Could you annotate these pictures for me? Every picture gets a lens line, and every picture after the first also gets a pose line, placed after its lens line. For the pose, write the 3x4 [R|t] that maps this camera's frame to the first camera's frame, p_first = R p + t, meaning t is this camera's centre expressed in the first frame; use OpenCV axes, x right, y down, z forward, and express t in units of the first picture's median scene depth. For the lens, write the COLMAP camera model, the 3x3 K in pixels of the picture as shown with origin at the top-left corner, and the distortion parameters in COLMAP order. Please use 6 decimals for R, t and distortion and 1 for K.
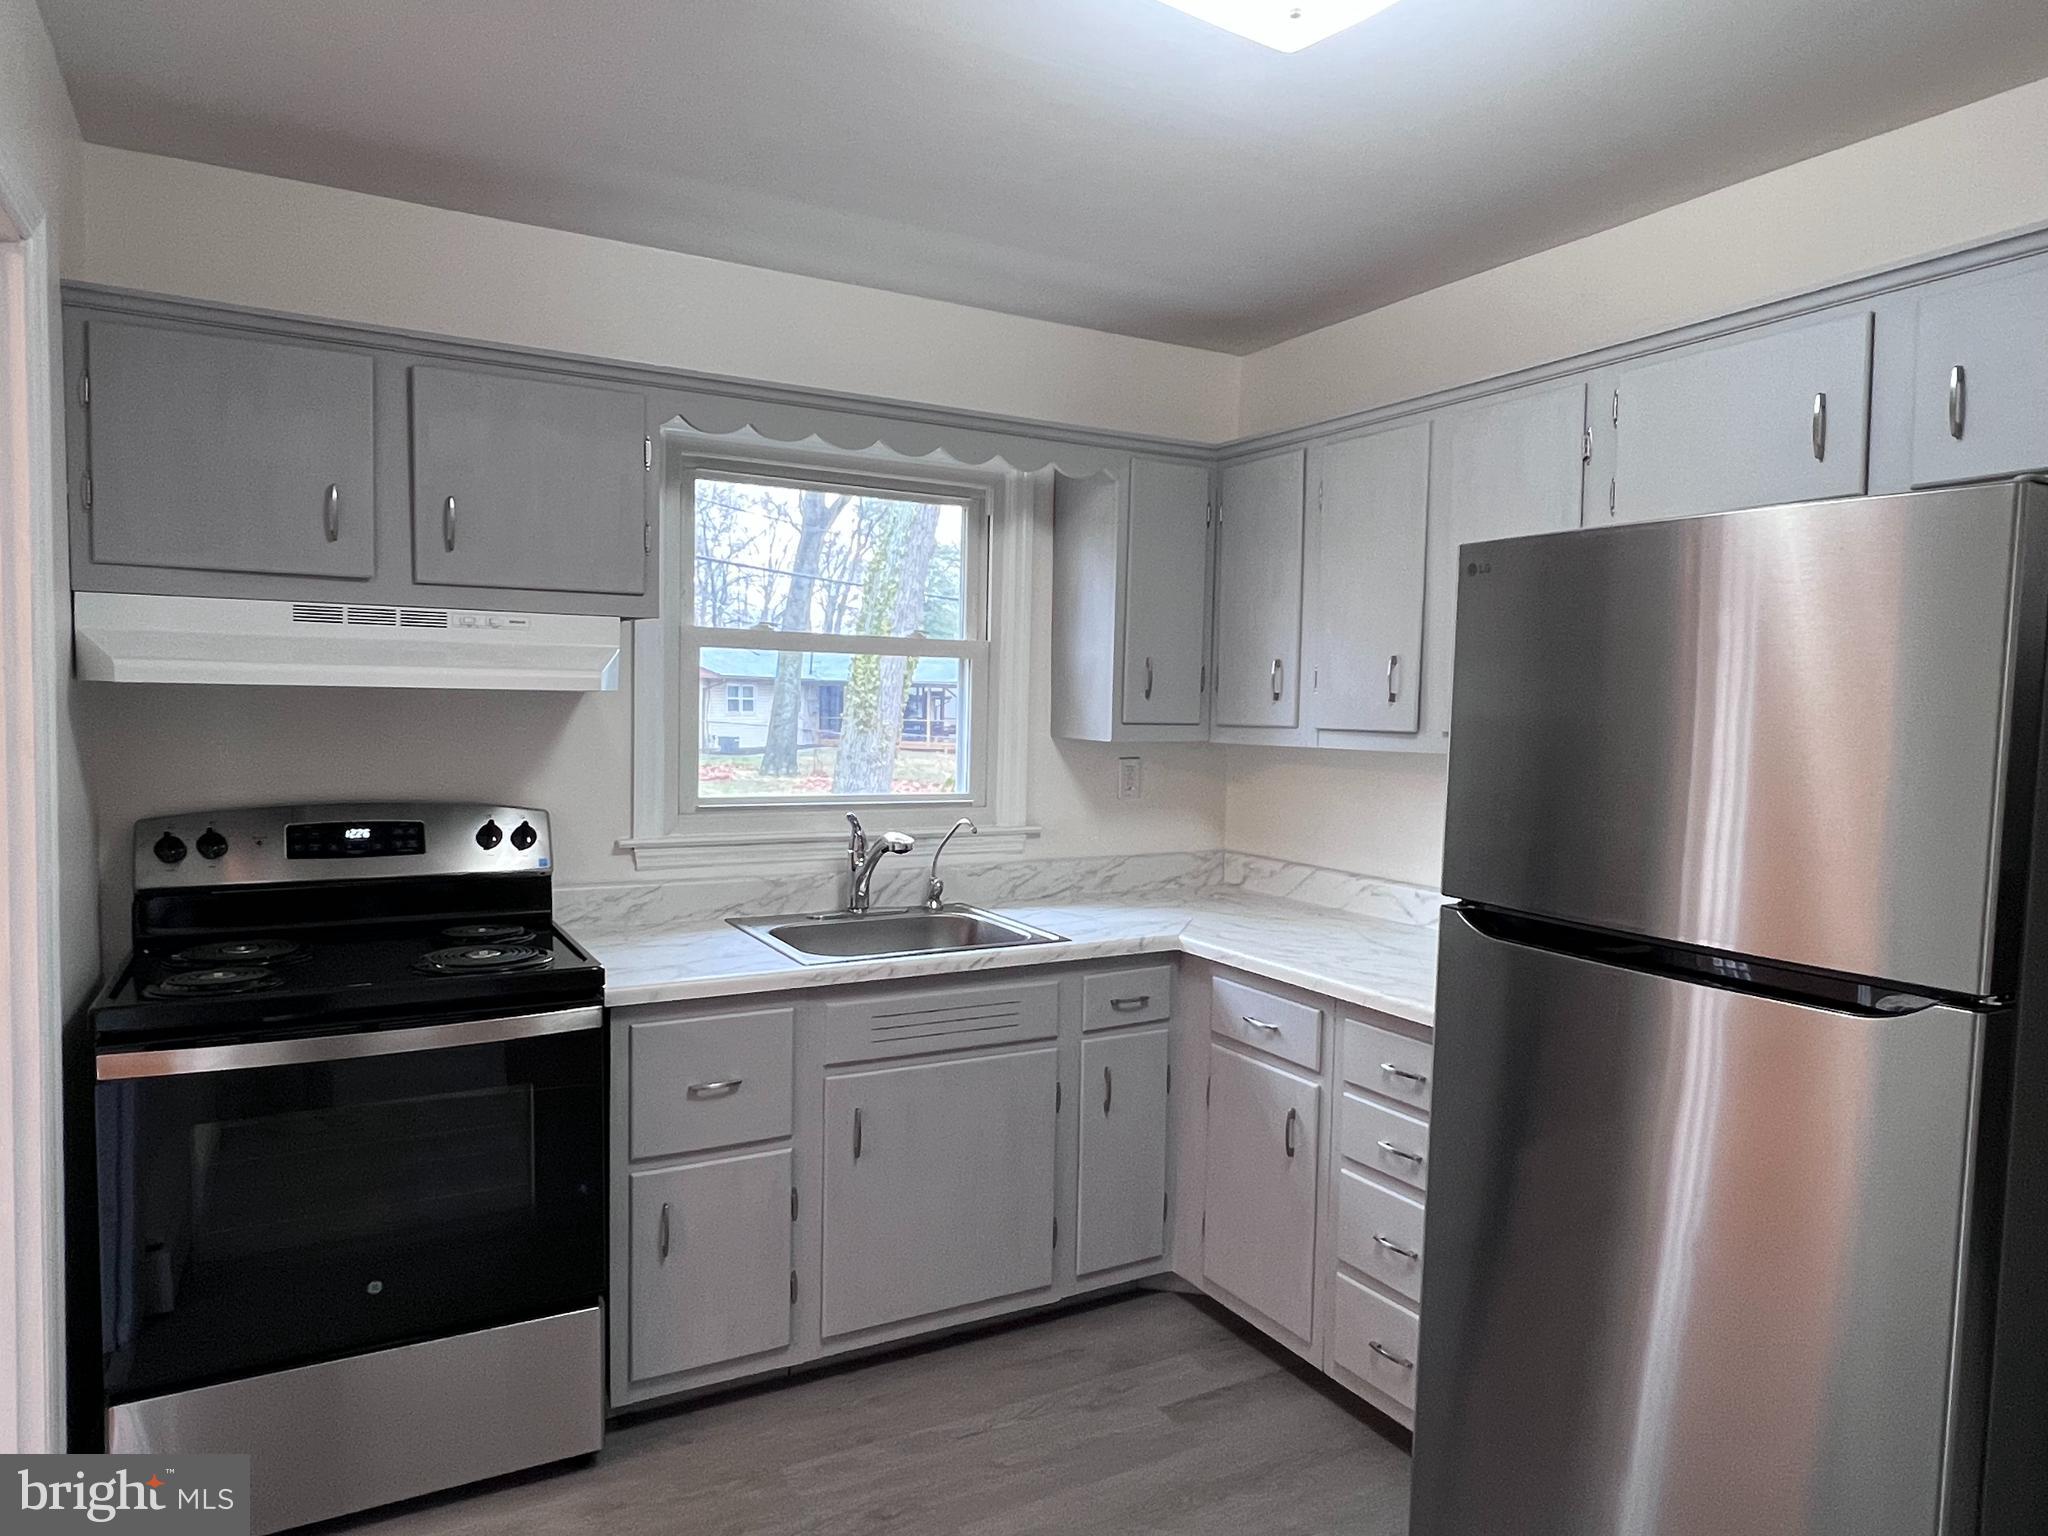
lens RADIAL K [[1280.7, 0, 1022.9], [0, 1280.7, 783.6], [0, 0, 1]] dist [-0.004681, -0.001852]
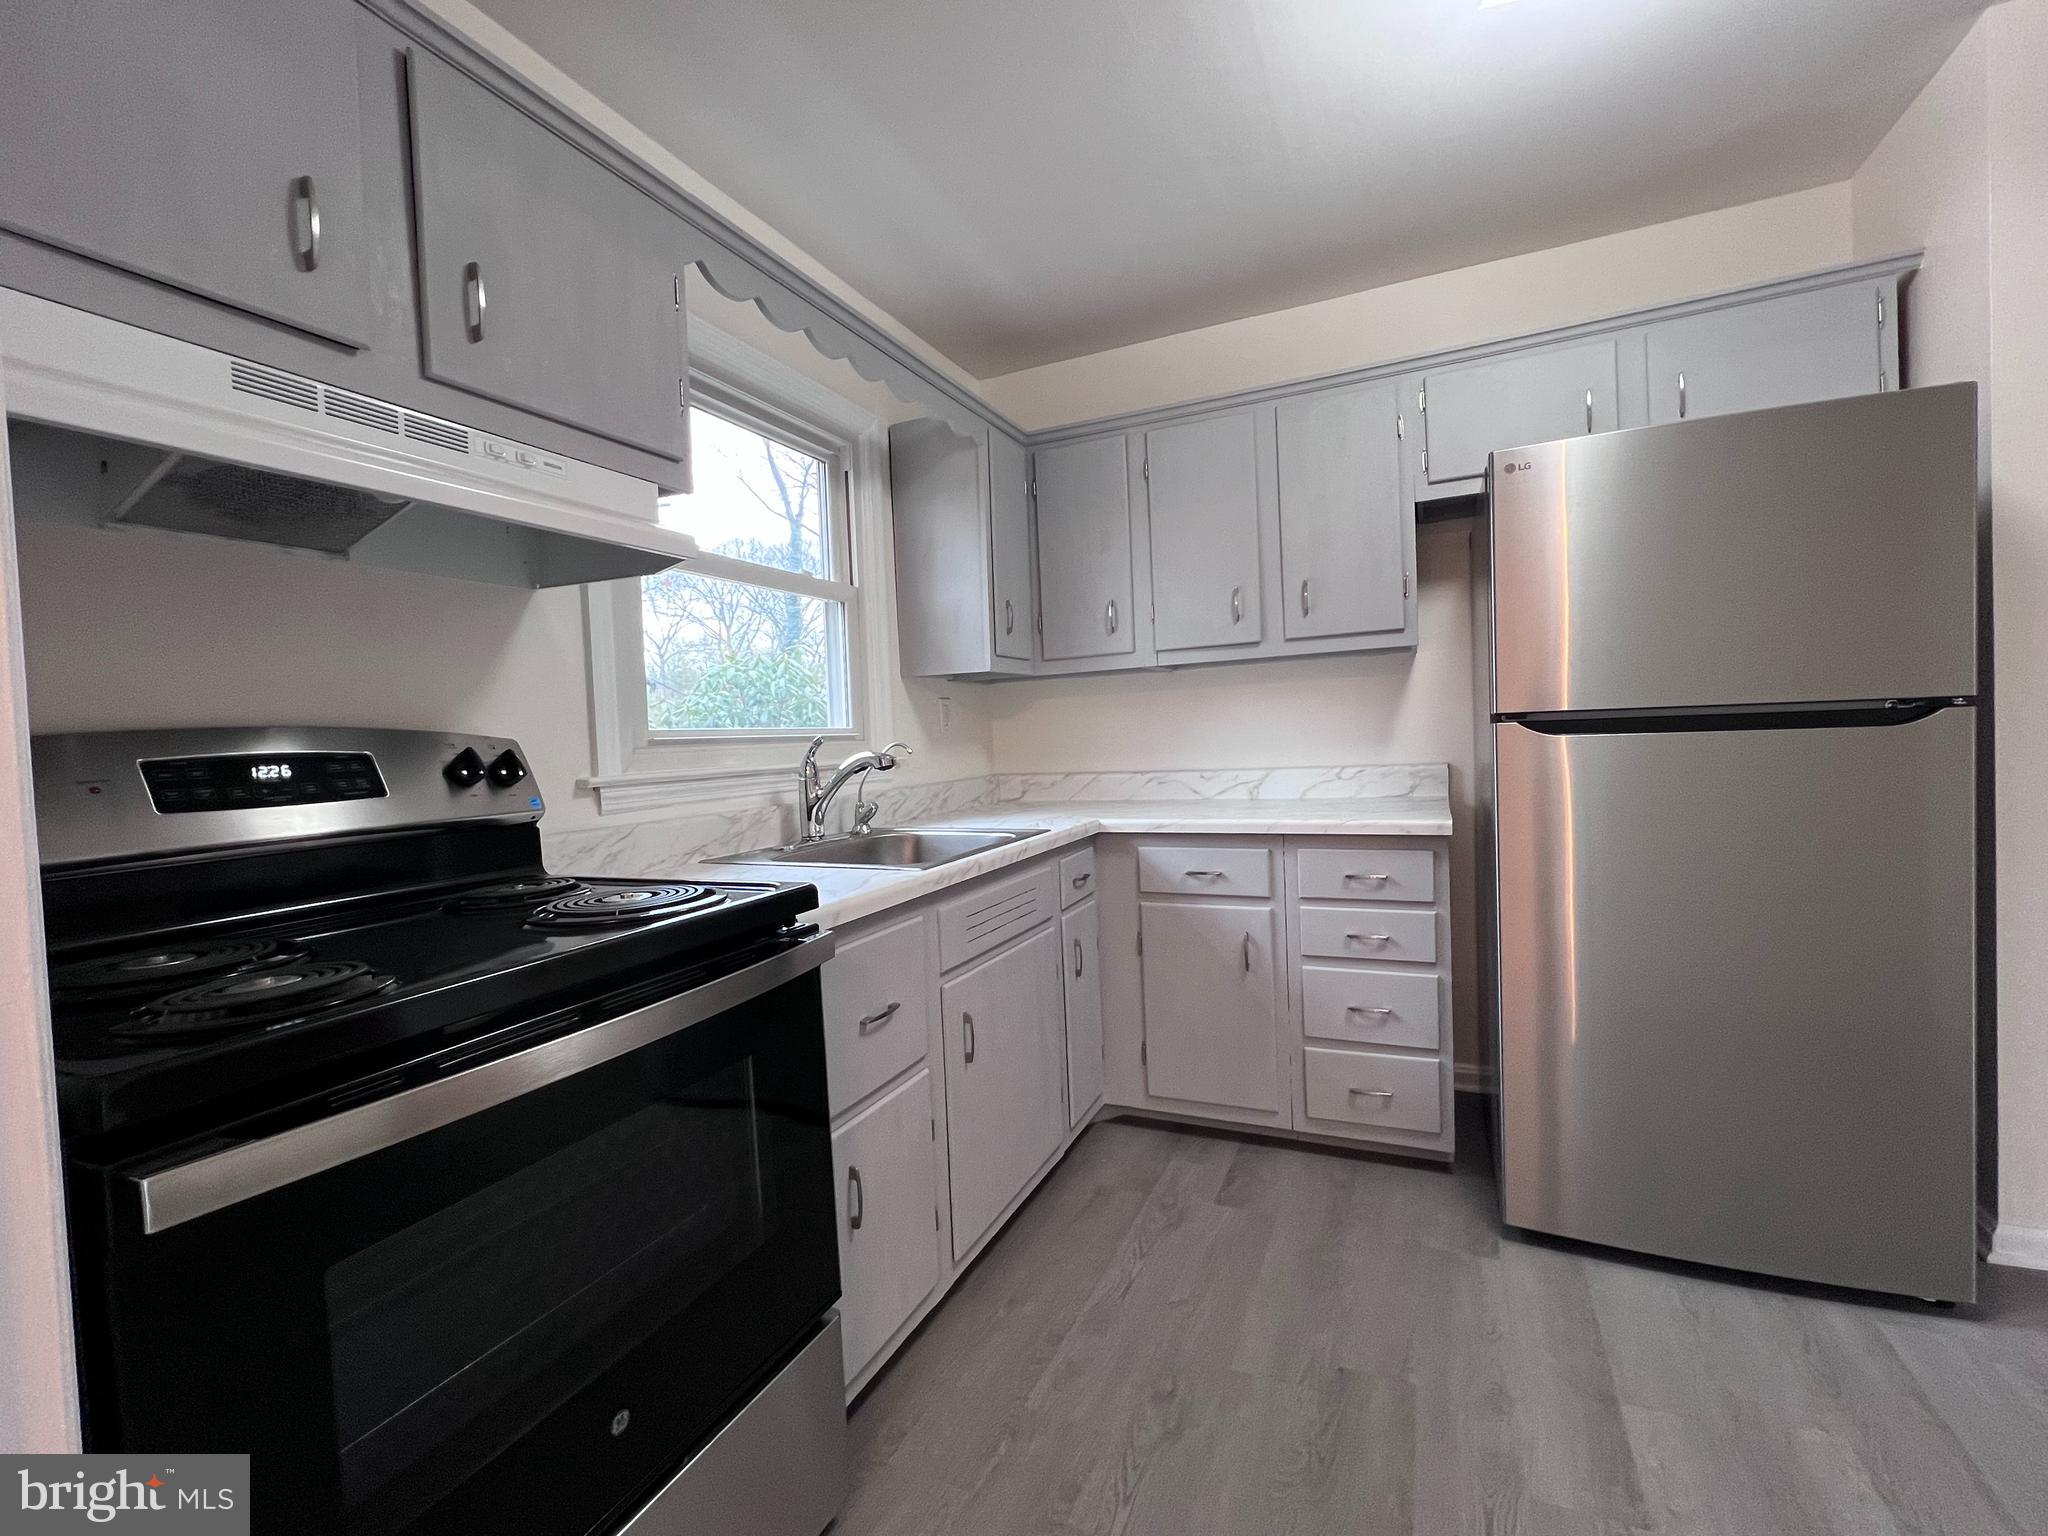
lens RADIAL K [[886.9, 0, 1027.5], [0, 886.9, 769.6], [0, 0, 1]] dist [-0.001621, 0.000213]
pose [[0.804928, -0.078007, 0.588223, -0.420770], [0.097580, 0.995226, -0.001547, 0.067065], [-0.585294, 0.058644, 0.808698, 0.369118]]
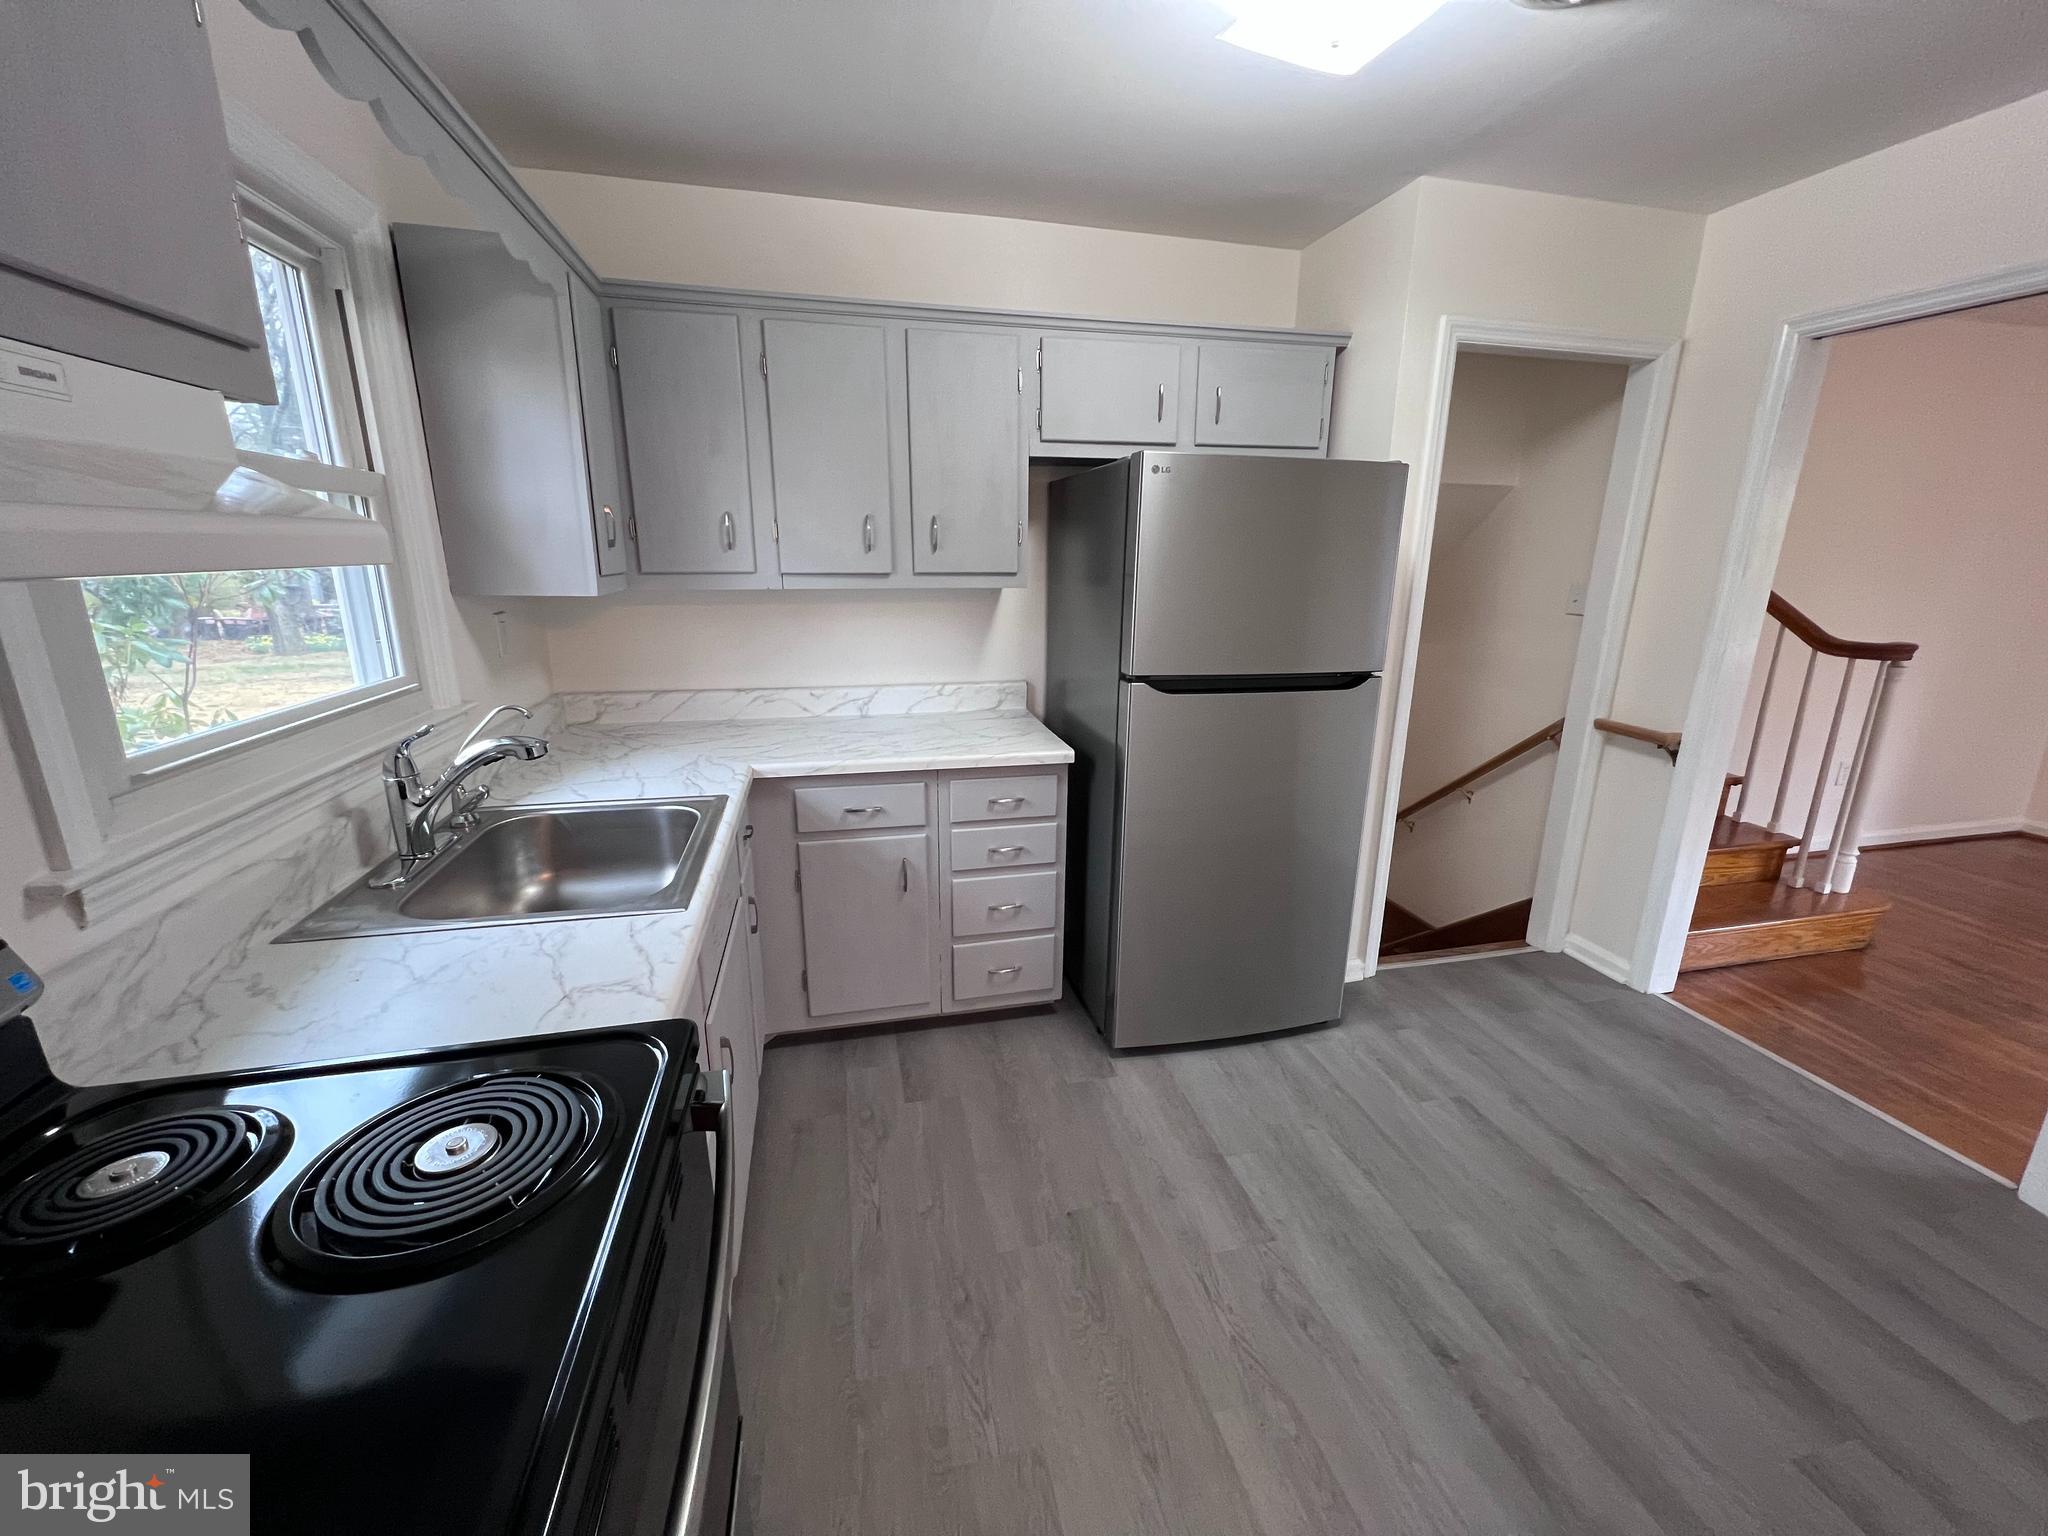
lens RADIAL K [[812.0, 0, 1029.7], [0, 812.0, 768.7], [0, 0, 1]] dist [-0.000585, 0.000168]
pose [[0.271319, -0.266996, 0.924716, -0.481314], [0.056048, 0.963507, 0.261751, -0.053841], [-0.960856, -0.019190, 0.276382, 0.570930]]
